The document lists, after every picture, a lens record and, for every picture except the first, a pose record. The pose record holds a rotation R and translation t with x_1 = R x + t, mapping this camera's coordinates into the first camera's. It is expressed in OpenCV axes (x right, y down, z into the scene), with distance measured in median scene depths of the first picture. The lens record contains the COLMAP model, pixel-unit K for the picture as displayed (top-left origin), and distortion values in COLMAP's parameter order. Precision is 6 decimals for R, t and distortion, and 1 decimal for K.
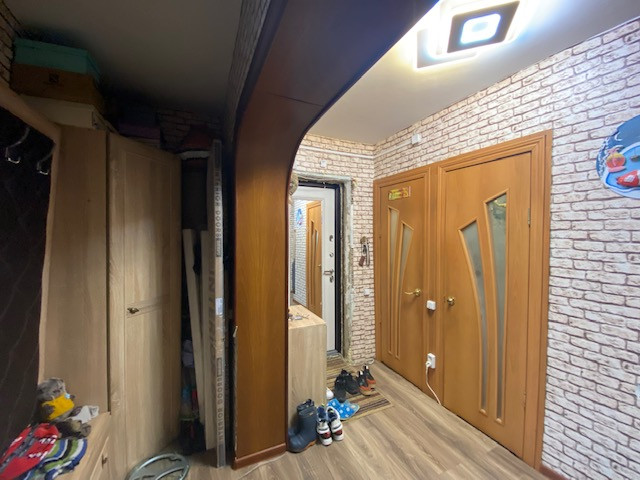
lens RADIAL K [[258.0, 0, 316.6], [0, 258.0, 239.0], [0, 0, 1]] dist [0.022149, -0.019332]
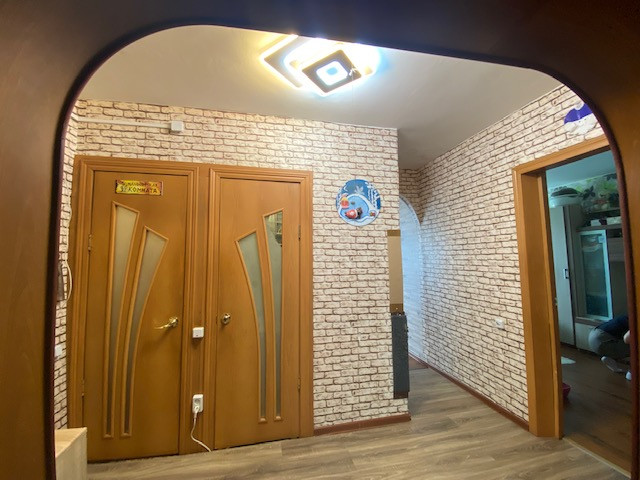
lens RADIAL K [[258.0, 0, 321.2], [0, 258.0, 236.9], [0, 0, 1]] dist [0.022149, -0.019332]
pose [[0.231002, 0.071837, 0.970298, -0.394192], [0.026501, 0.996436, -0.080081, 0.045340], [-0.972592, 0.044212, 0.228275, 0.596158]]
